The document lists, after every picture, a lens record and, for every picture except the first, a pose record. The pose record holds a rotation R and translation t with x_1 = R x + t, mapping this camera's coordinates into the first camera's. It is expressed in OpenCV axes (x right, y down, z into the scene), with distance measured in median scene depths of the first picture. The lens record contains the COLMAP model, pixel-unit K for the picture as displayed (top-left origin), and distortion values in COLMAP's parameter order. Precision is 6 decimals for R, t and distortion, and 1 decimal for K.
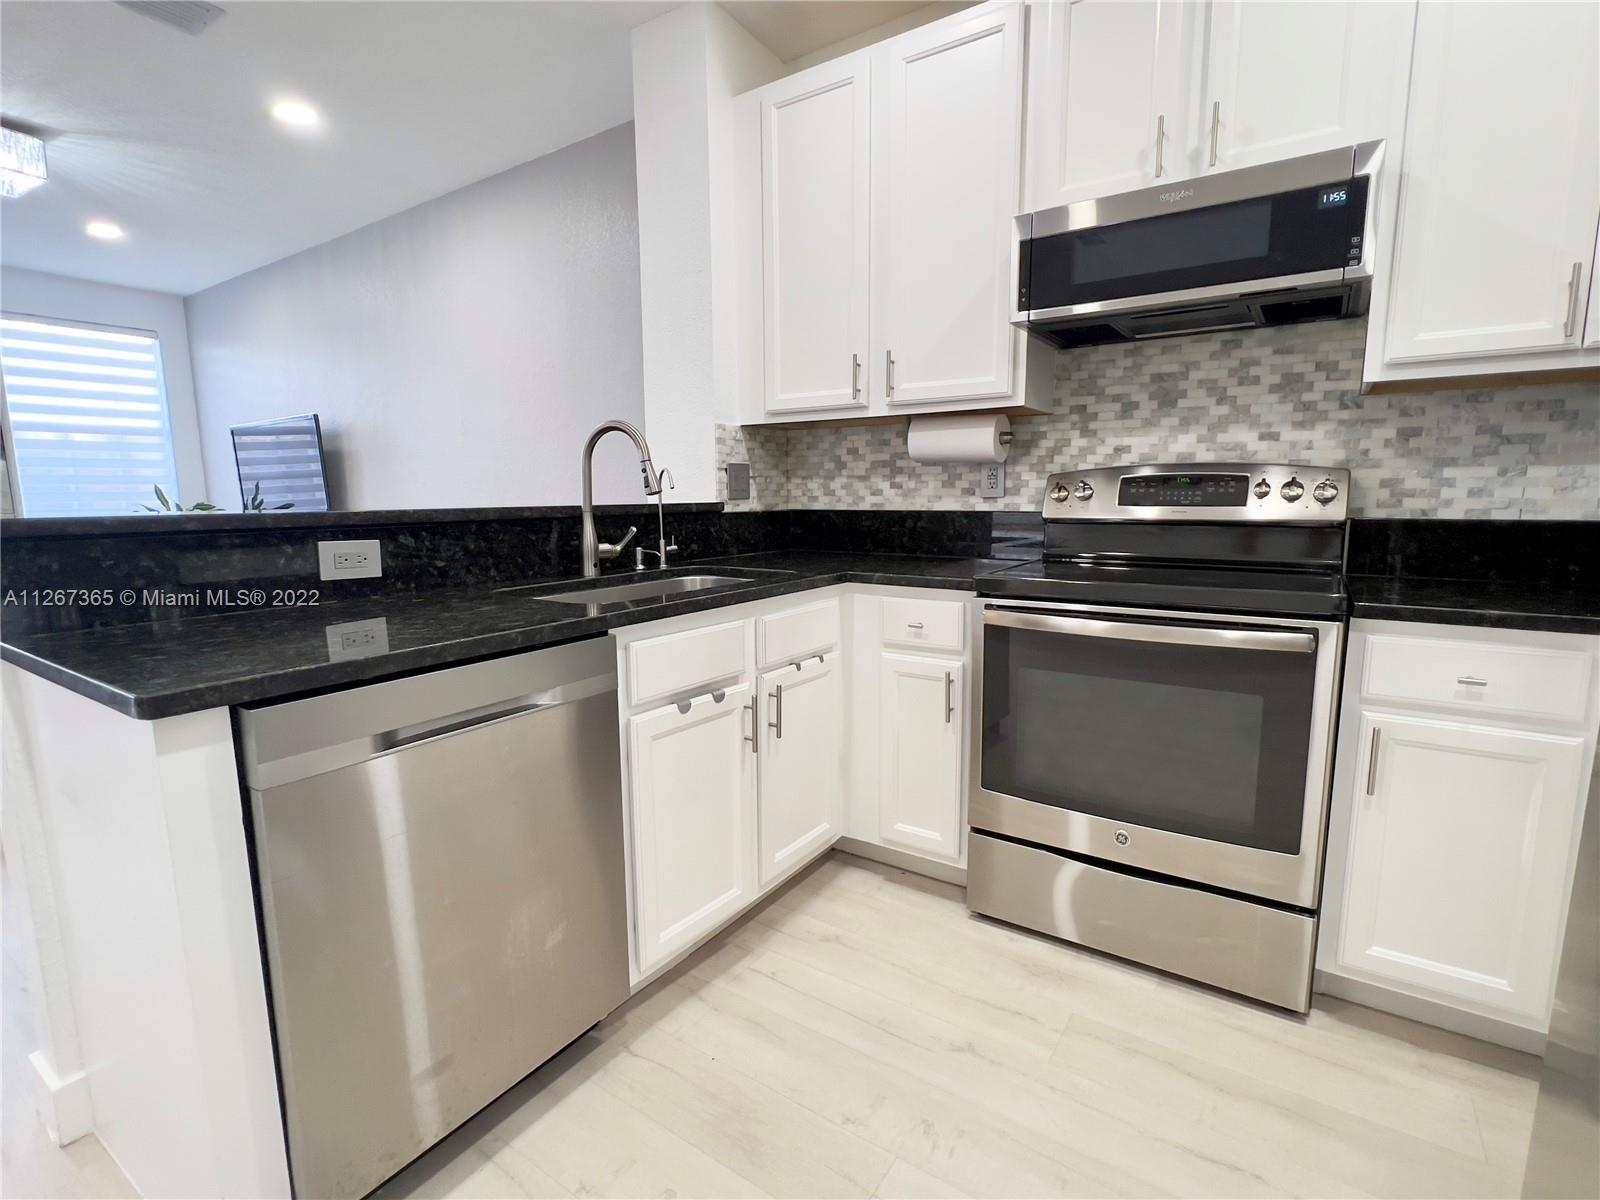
lens RADIAL K [[764.7, 0, 800.0], [0, 764.7, 600.0], [0, 0, 1]] dist [-0.001001, -0.000232]
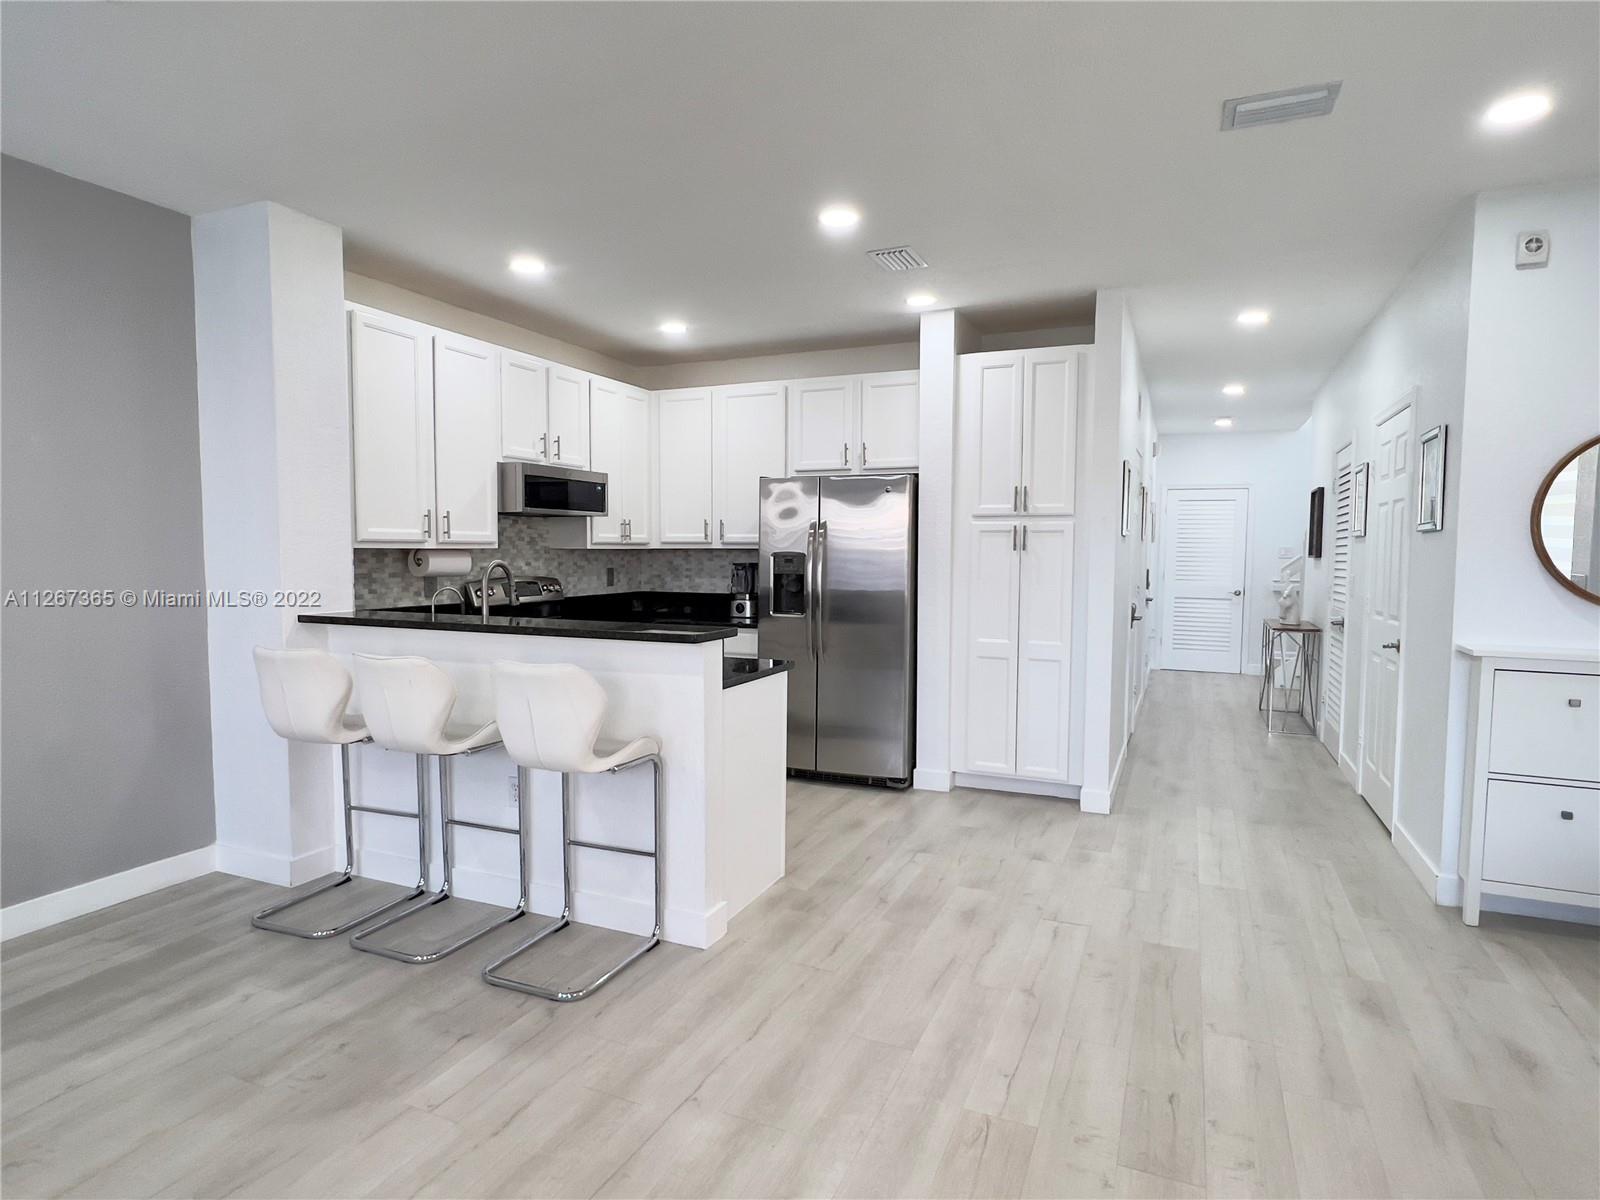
lens RADIAL K [[886.4, 0, 783.8], [0, 886.4, 593.3], [0, 0, 1]] dist [0.027370, -0.000786]
pose [[-0.162791, -0.043454, 0.985703, -2.102723], [0.134772, 0.988687, 0.065843, -0.201137], [-0.977413, 0.143564, -0.155093, 0.690071]]
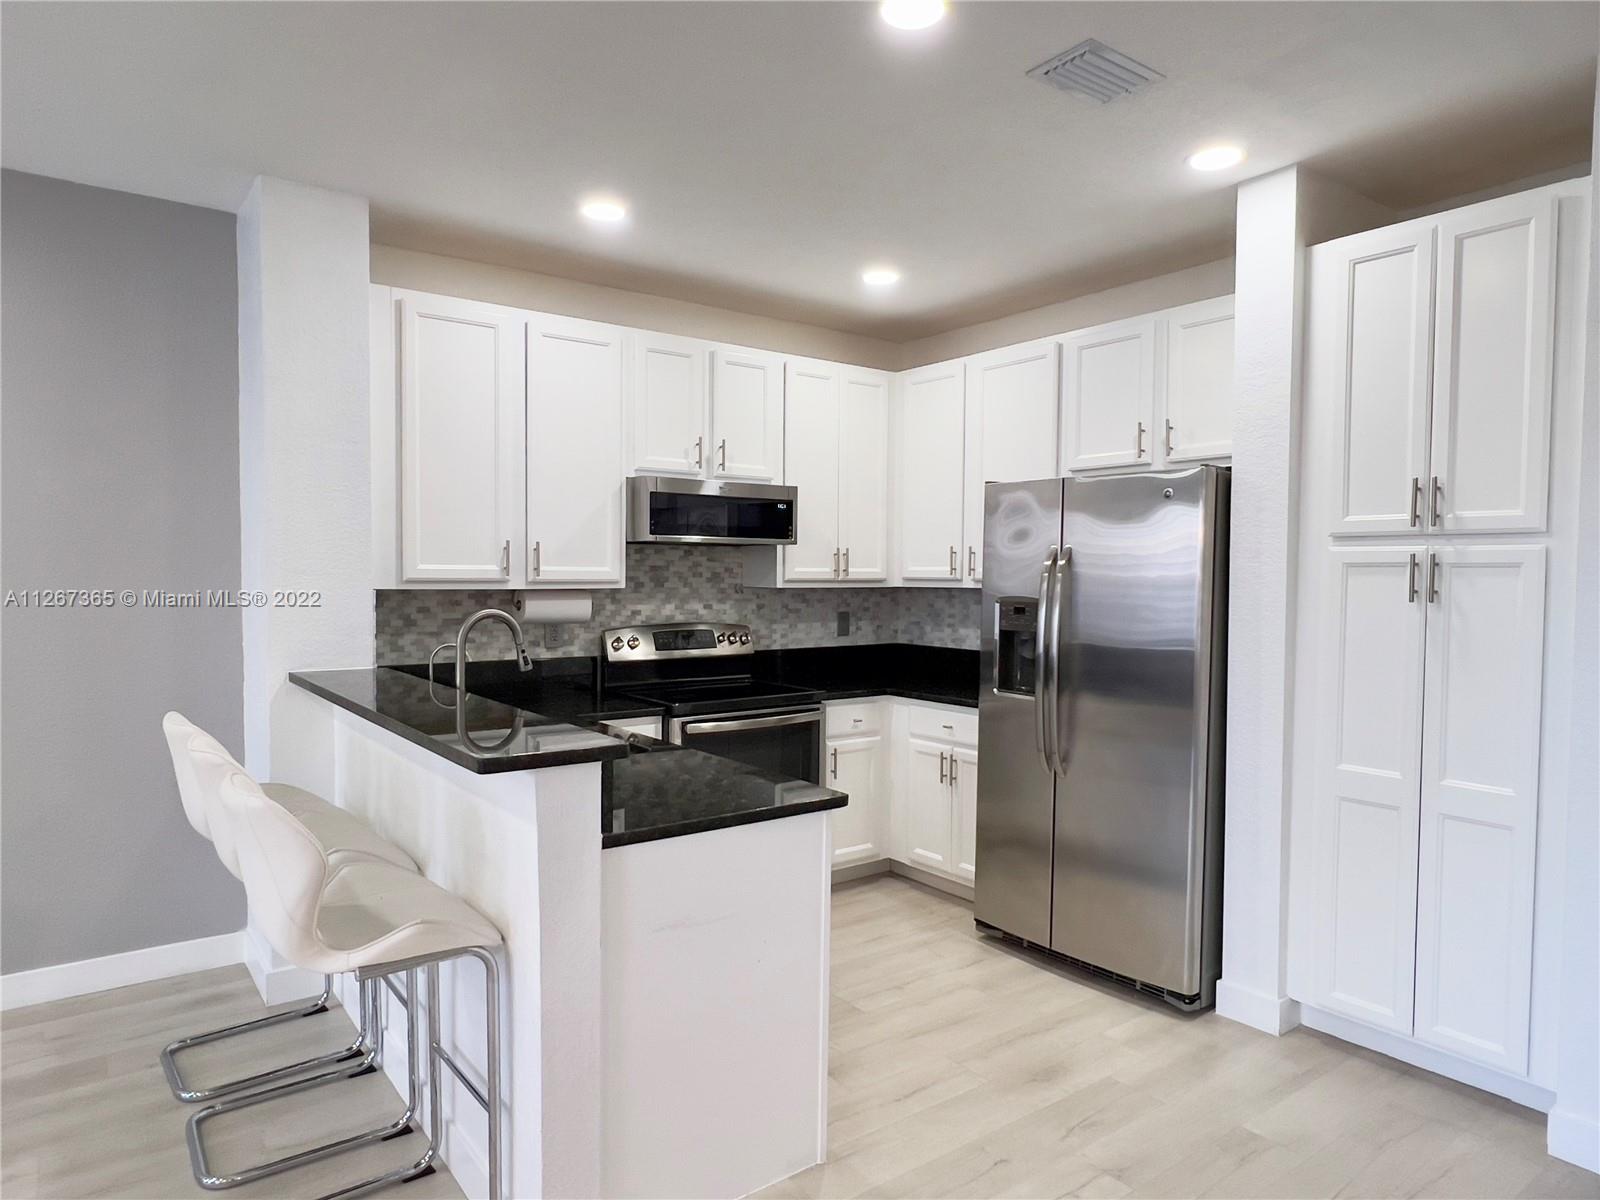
lens RADIAL K [[968.7, 0, 800.0], [0, 968.7, 600.0], [0, 0, 1]] dist [-0.003962, -0.001745]
pose [[0.332659, -0.016826, 0.942897, -1.416661], [0.122154, 0.992186, -0.025391, -0.148551], [-0.935102, 0.123626, 0.332115, 0.066723]]
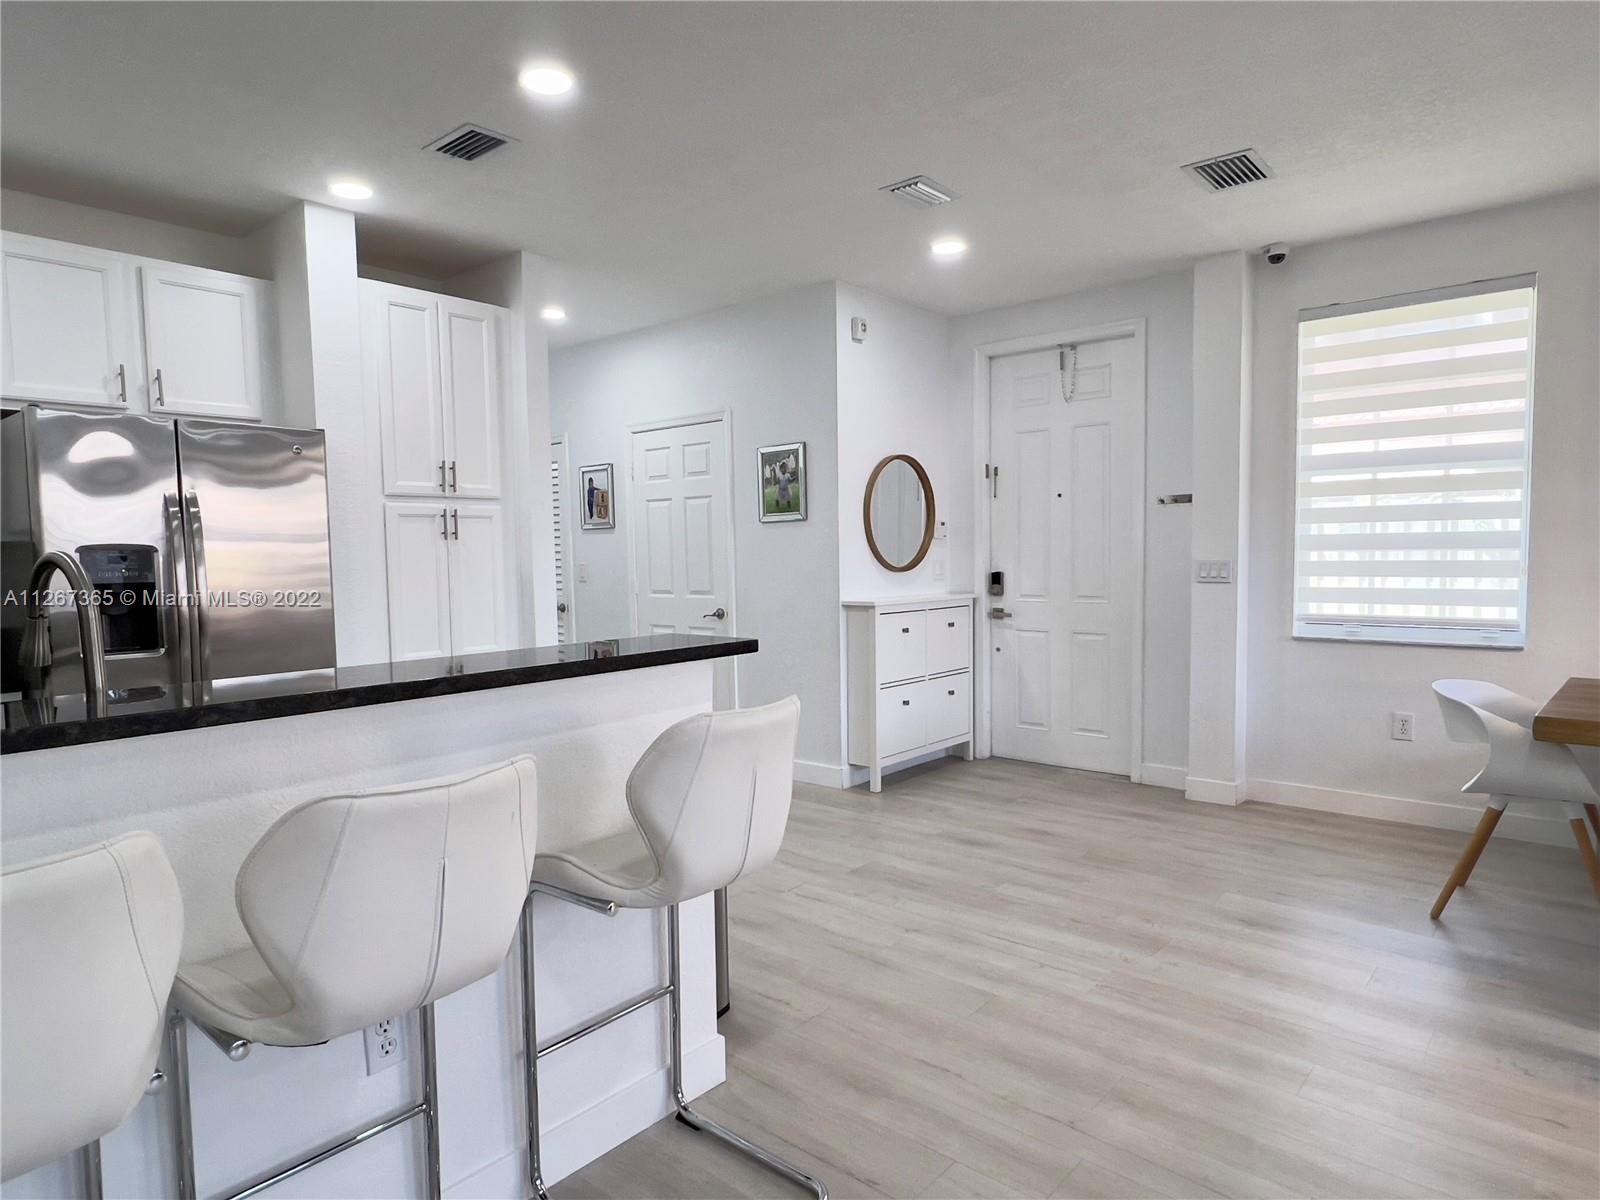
lens RADIAL K [[968.7, 0, 800.0], [0, 968.7, 600.0], [0, 0, 1]] dist [-0.003962, -0.001745]
pose [[-0.991313, 0.019380, 0.130085, -0.921273], [0.044097, 0.980808, 0.189922, -0.308514], [-0.123908, 0.194009, -0.973143, 1.649407]]
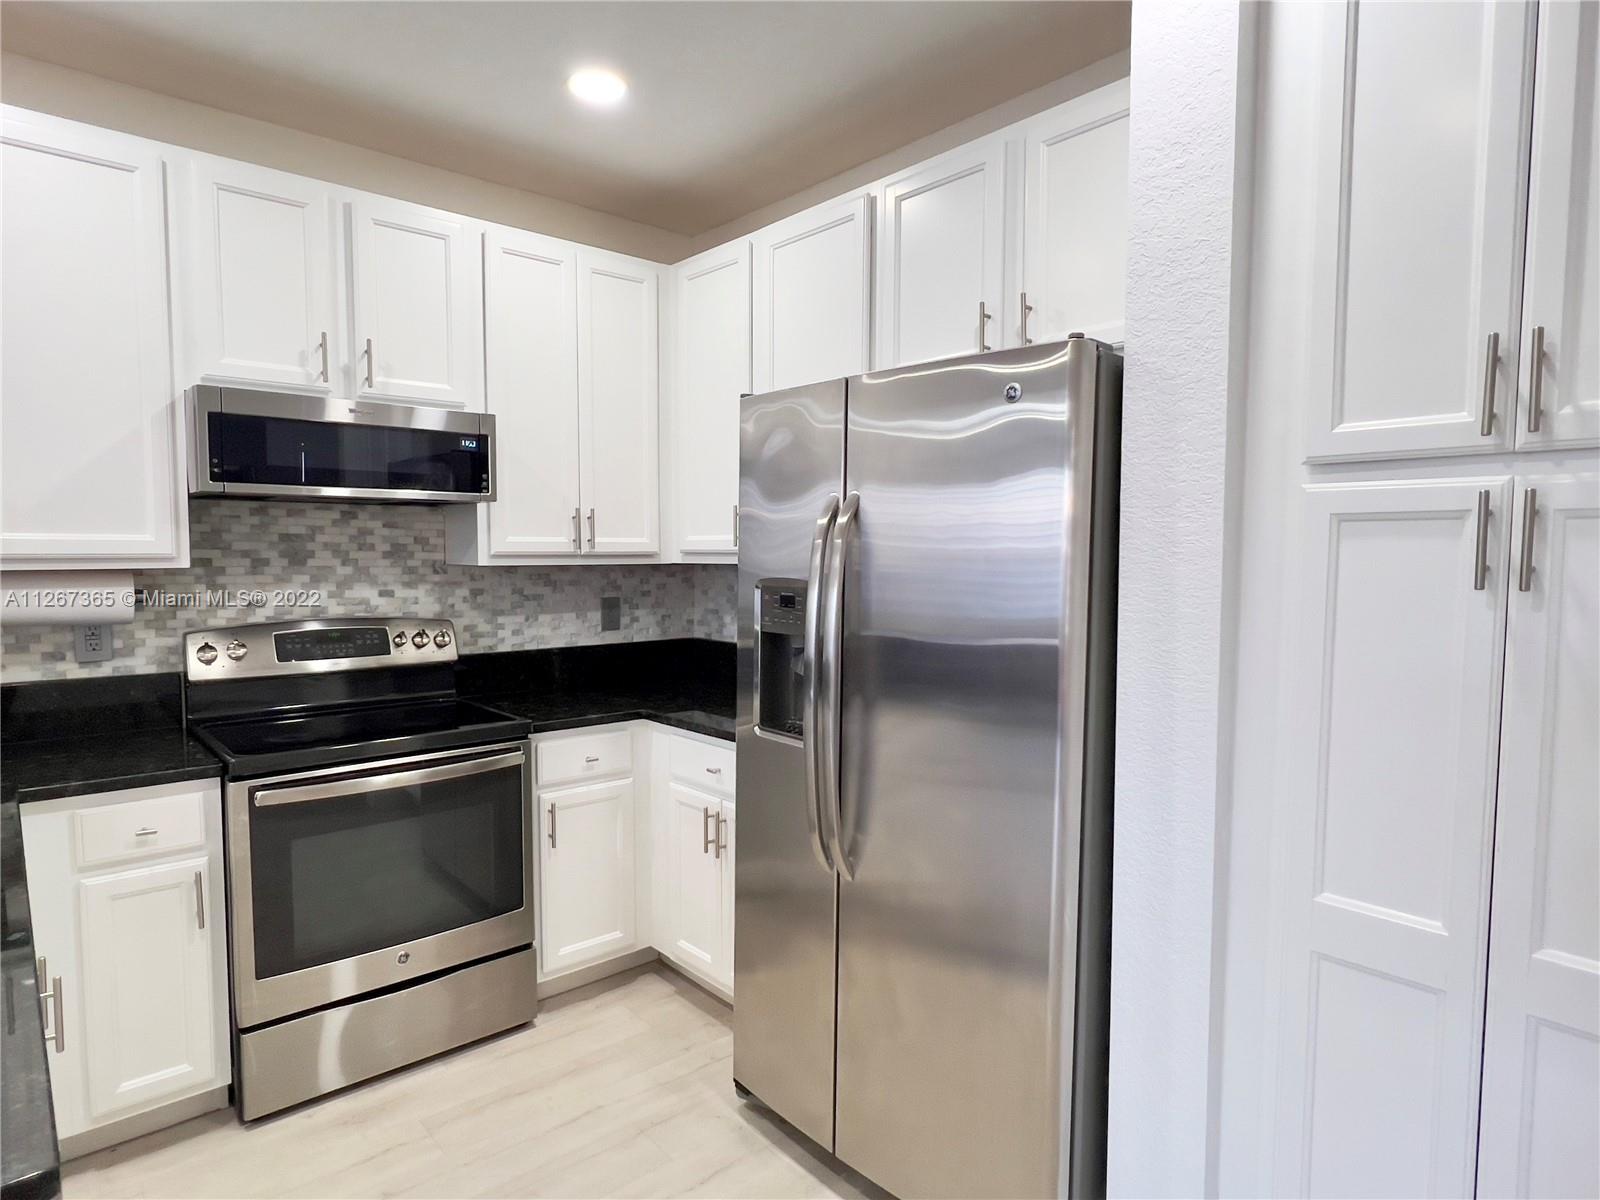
lens RADIAL K [[906.6, 0, 800.0], [0, 906.6, 600.0], [0, 0, 1]] dist [-0.006548, -0.002616]
pose [[0.254618, -0.045052, 0.965992, -0.606651], [0.129876, 0.991458, 0.012007, -0.137473], [-0.958281, 0.122402, 0.258294, 0.006327]]
